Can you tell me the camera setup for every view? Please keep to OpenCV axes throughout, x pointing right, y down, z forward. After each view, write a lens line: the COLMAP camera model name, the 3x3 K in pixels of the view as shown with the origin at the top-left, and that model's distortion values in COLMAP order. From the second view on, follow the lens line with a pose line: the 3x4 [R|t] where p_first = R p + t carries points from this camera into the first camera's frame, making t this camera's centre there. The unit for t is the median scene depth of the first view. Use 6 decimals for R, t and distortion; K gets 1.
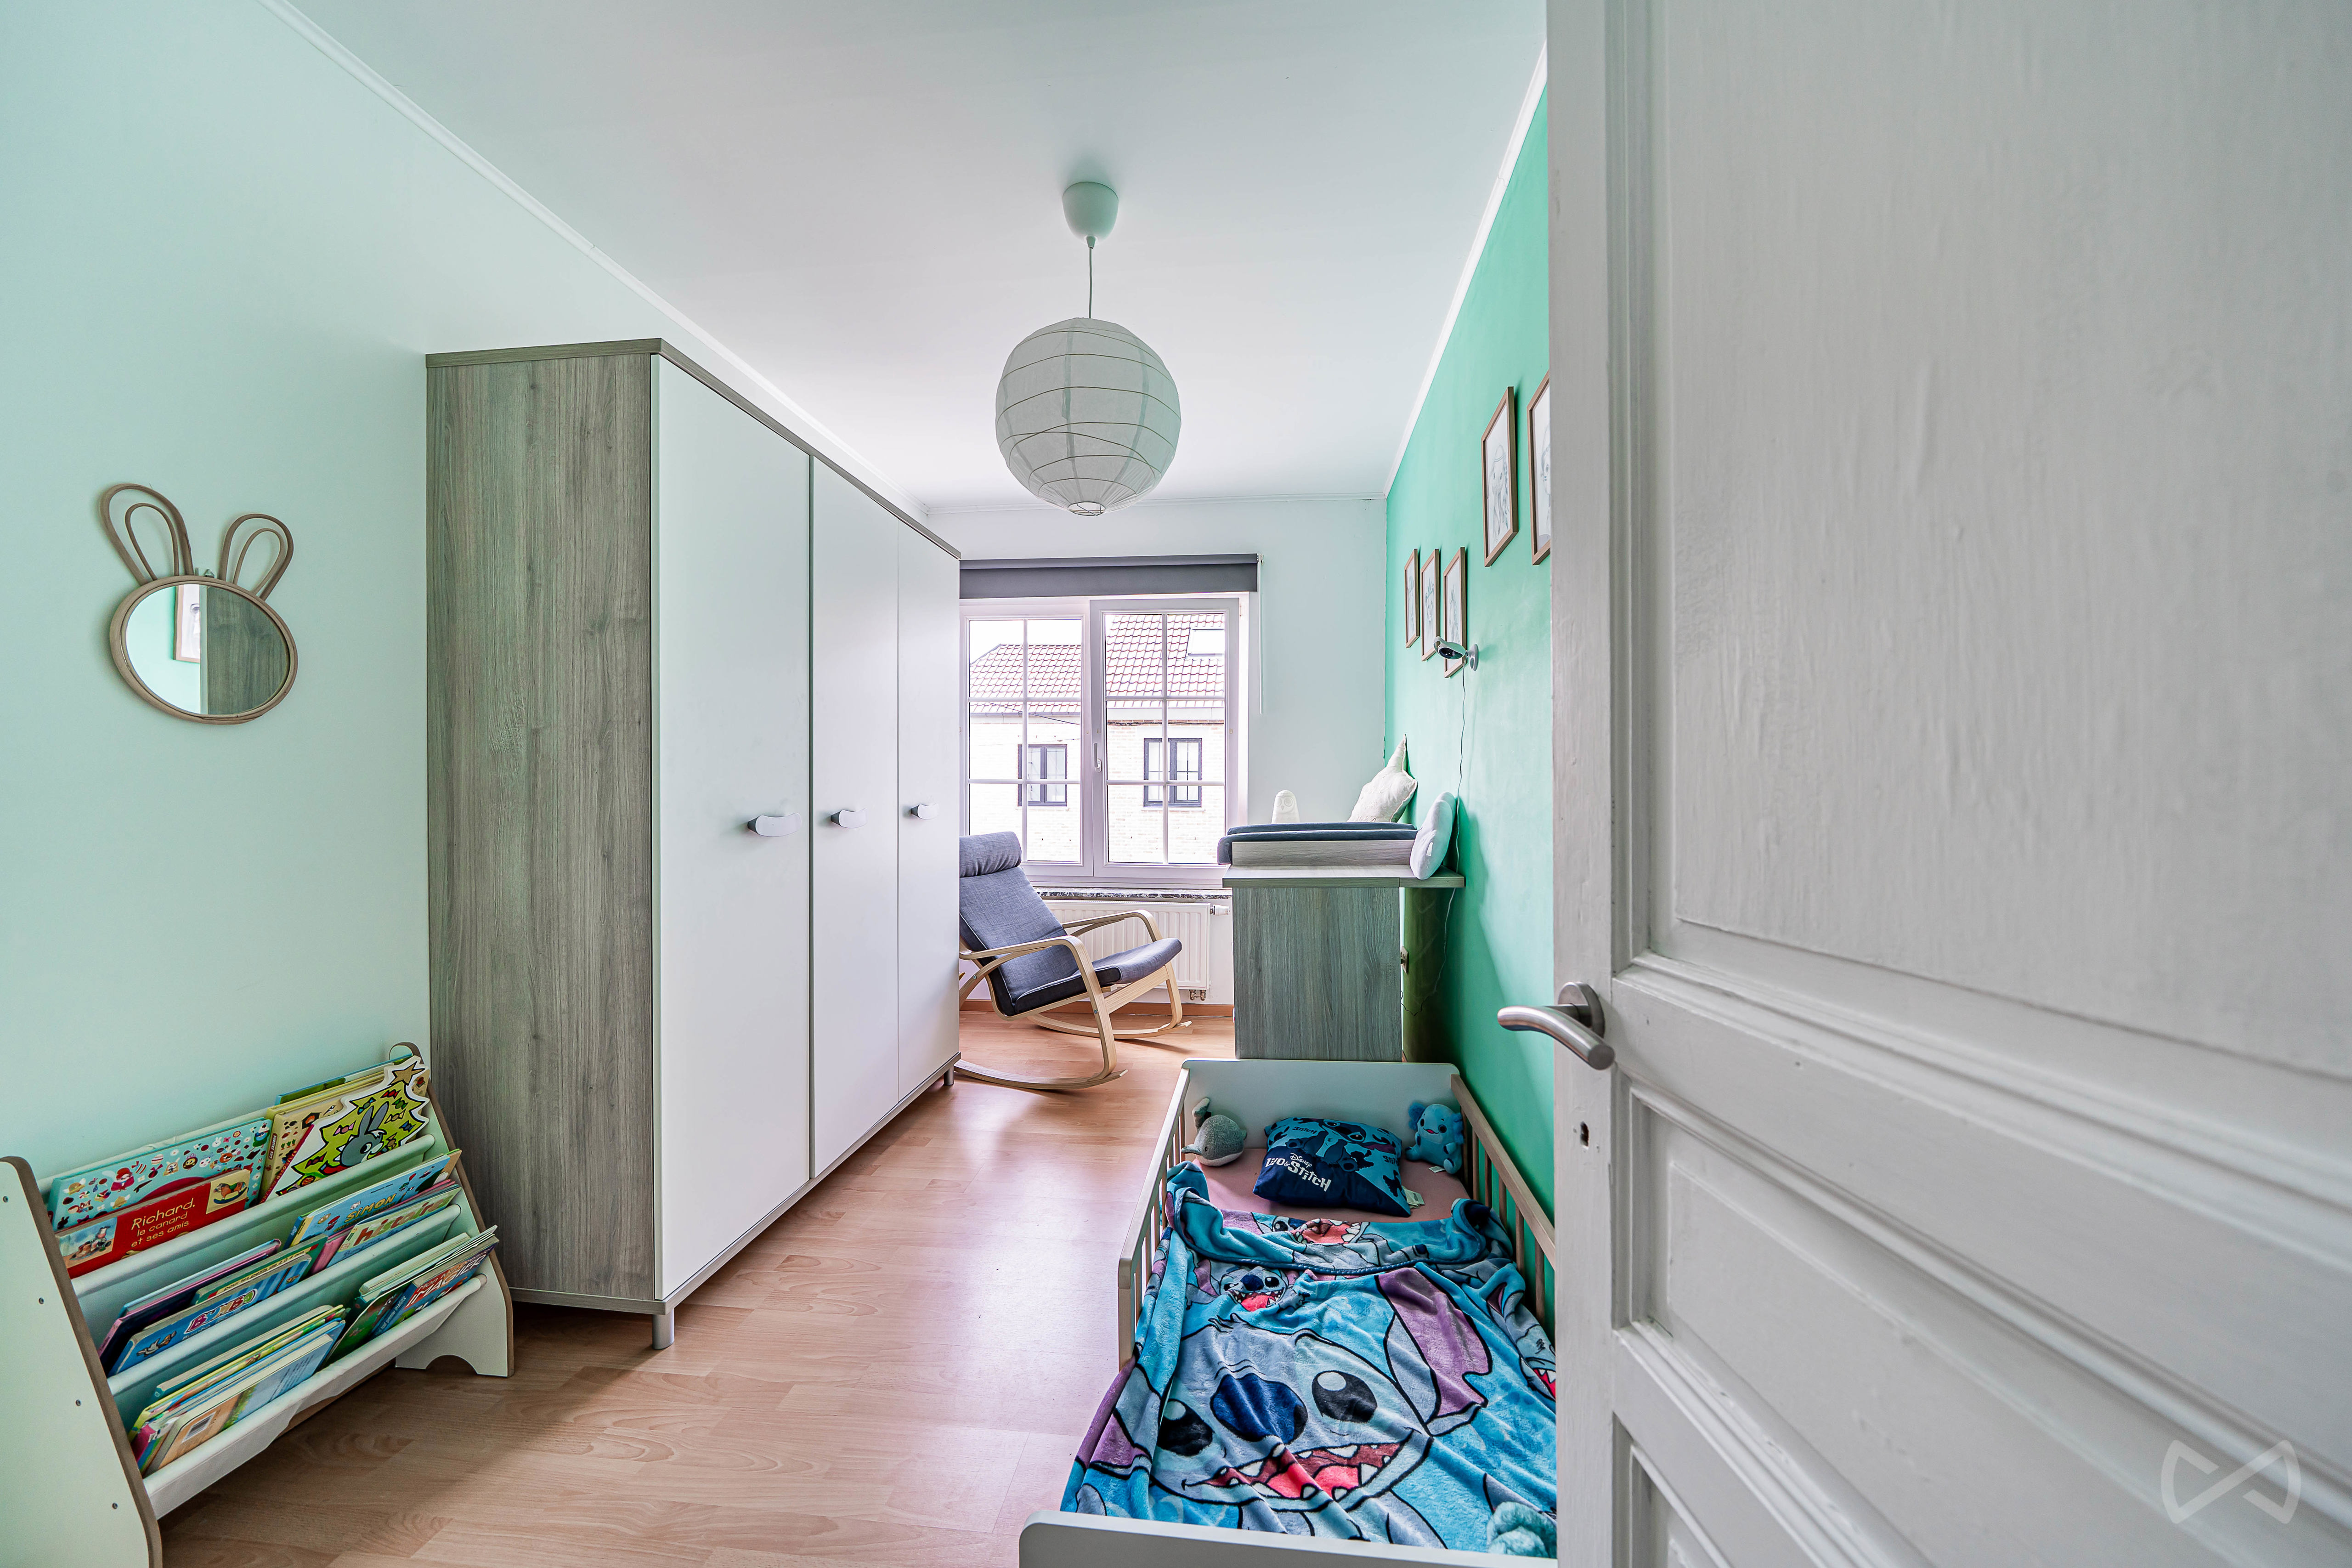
lens RADIAL K [[796.1, 0, 1188.3], [0, 796.1, 788.9], [0, 0, 1]] dist [-0.008633, 0.000306]
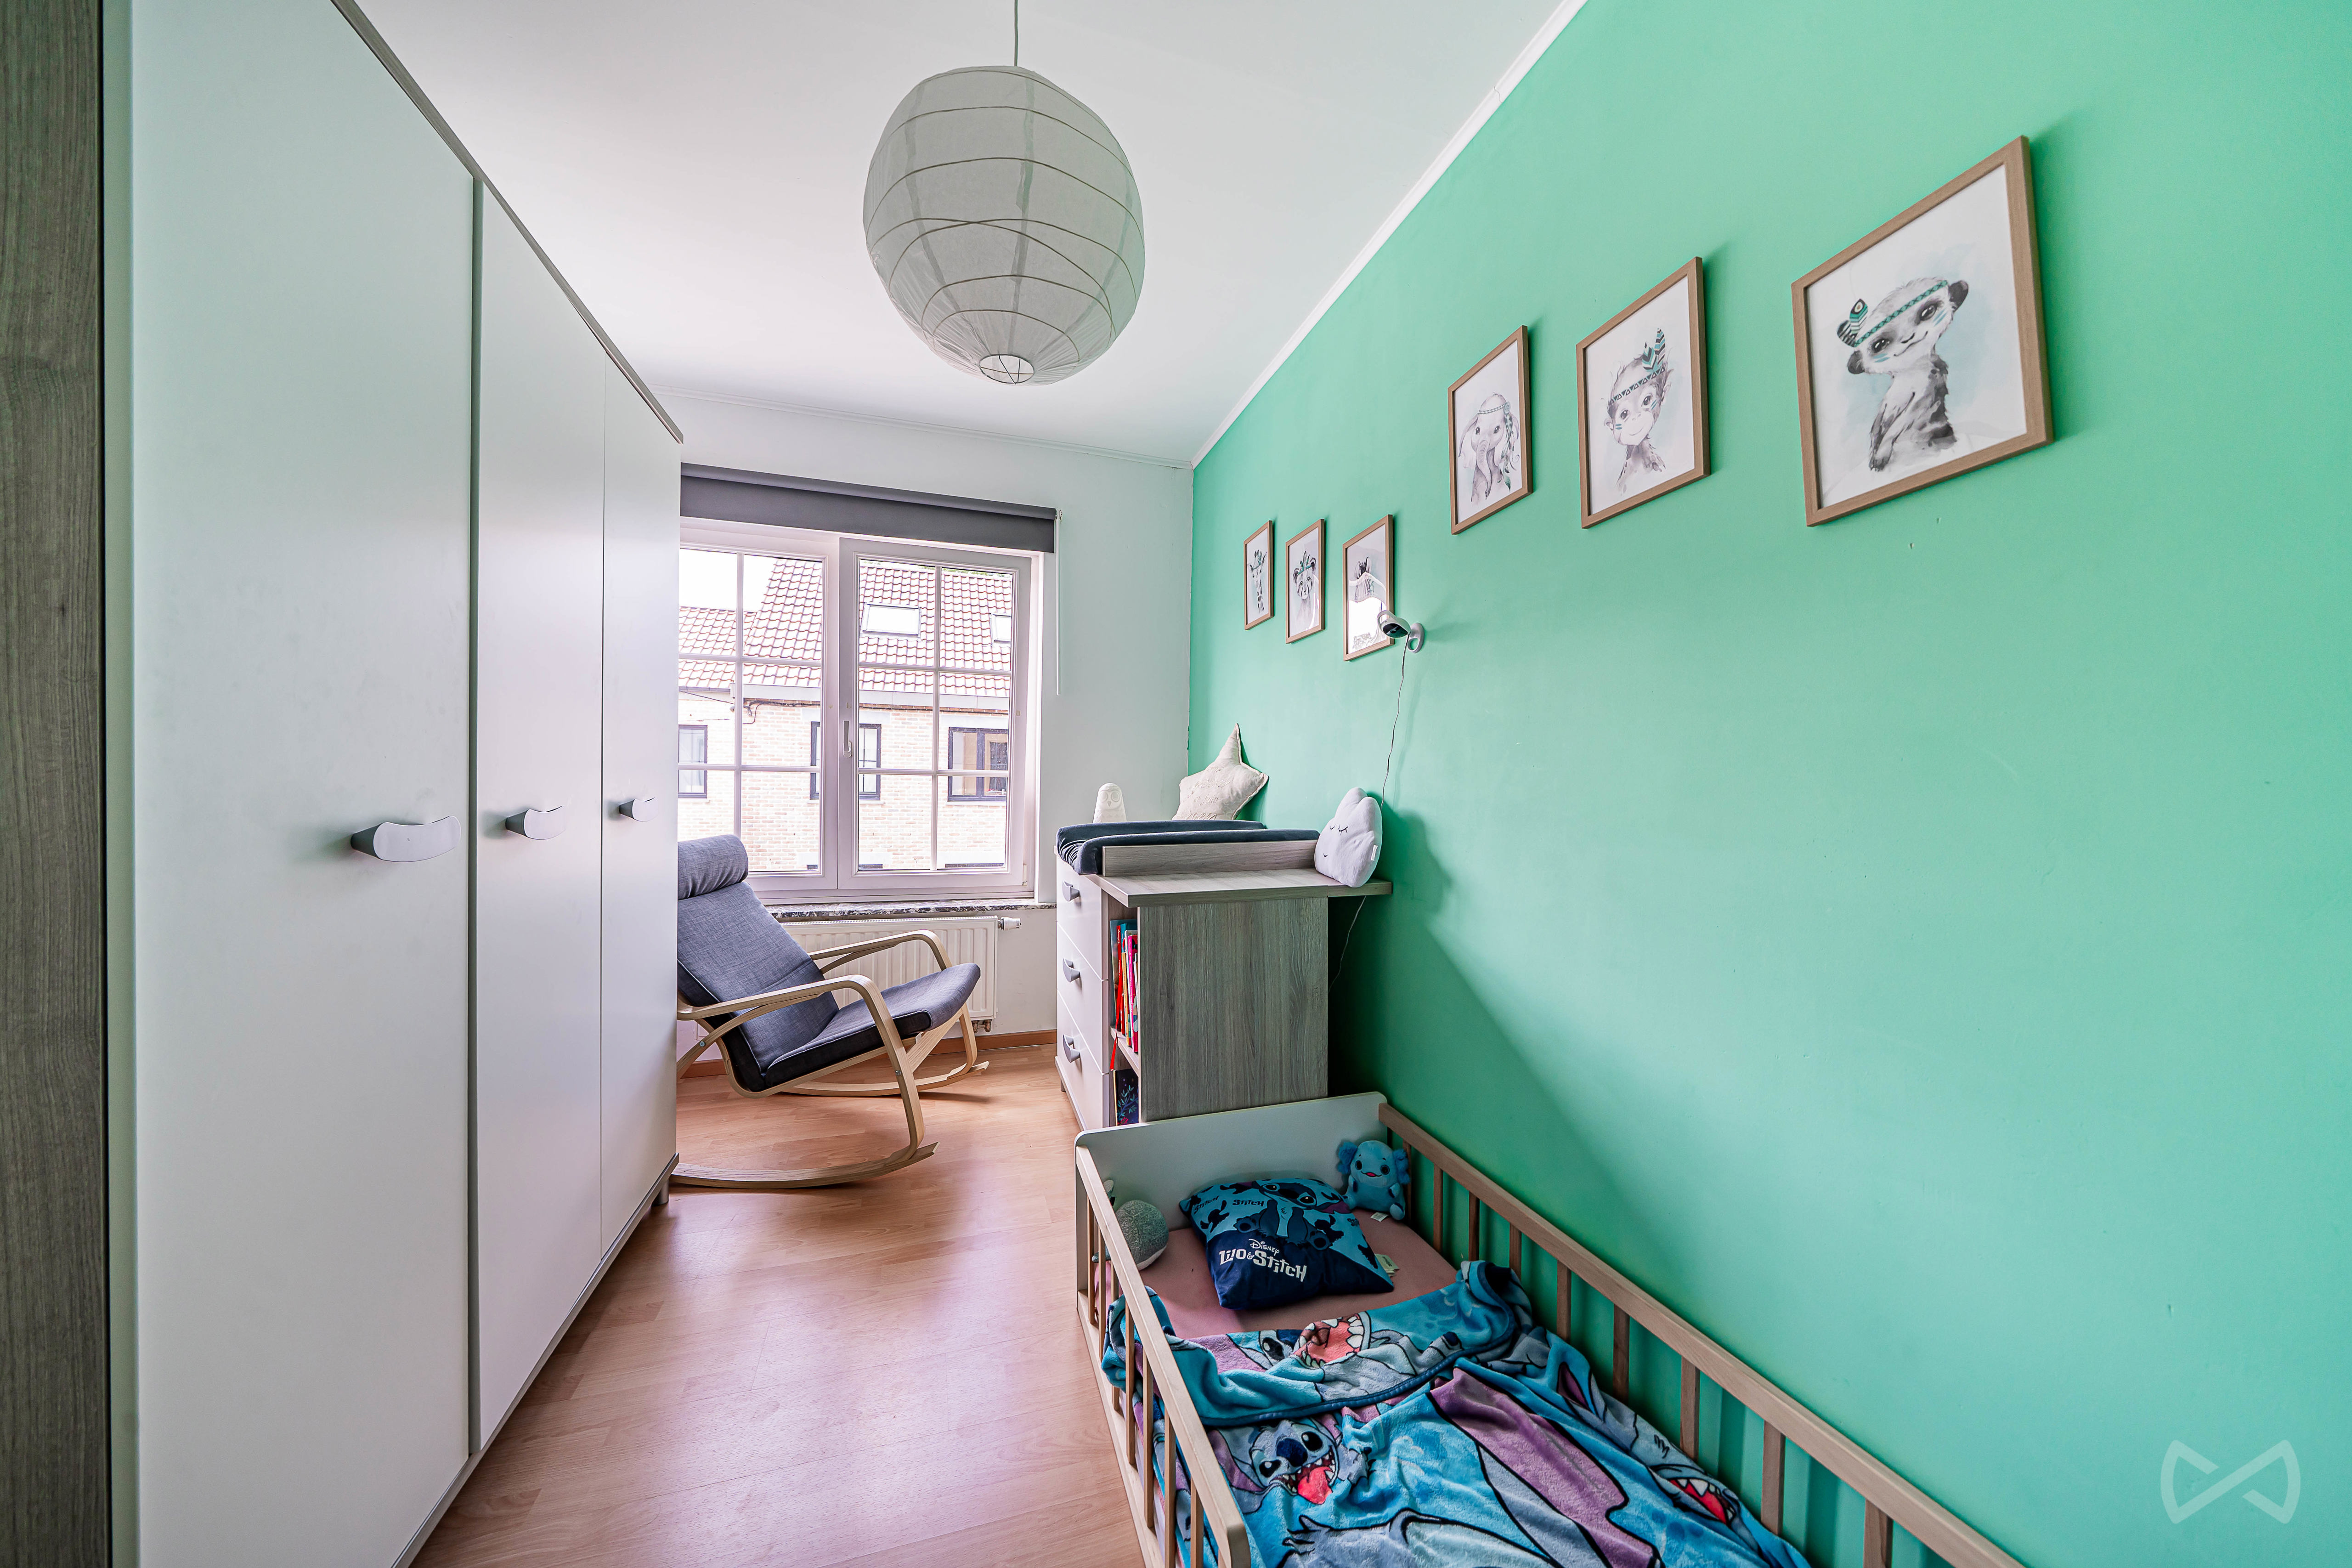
lens RADIAL K [[796.1, 0, 1193.0], [0, 796.1, 789.4], [0, 0, 1]] dist [-0.008633, 0.000306]
pose [[0.916767, 0.008270, 0.399338, -0.217769], [-0.012171, 0.999900, 0.007232, 0.001983], [-0.399238, -0.011491, 0.916775, 0.266438]]
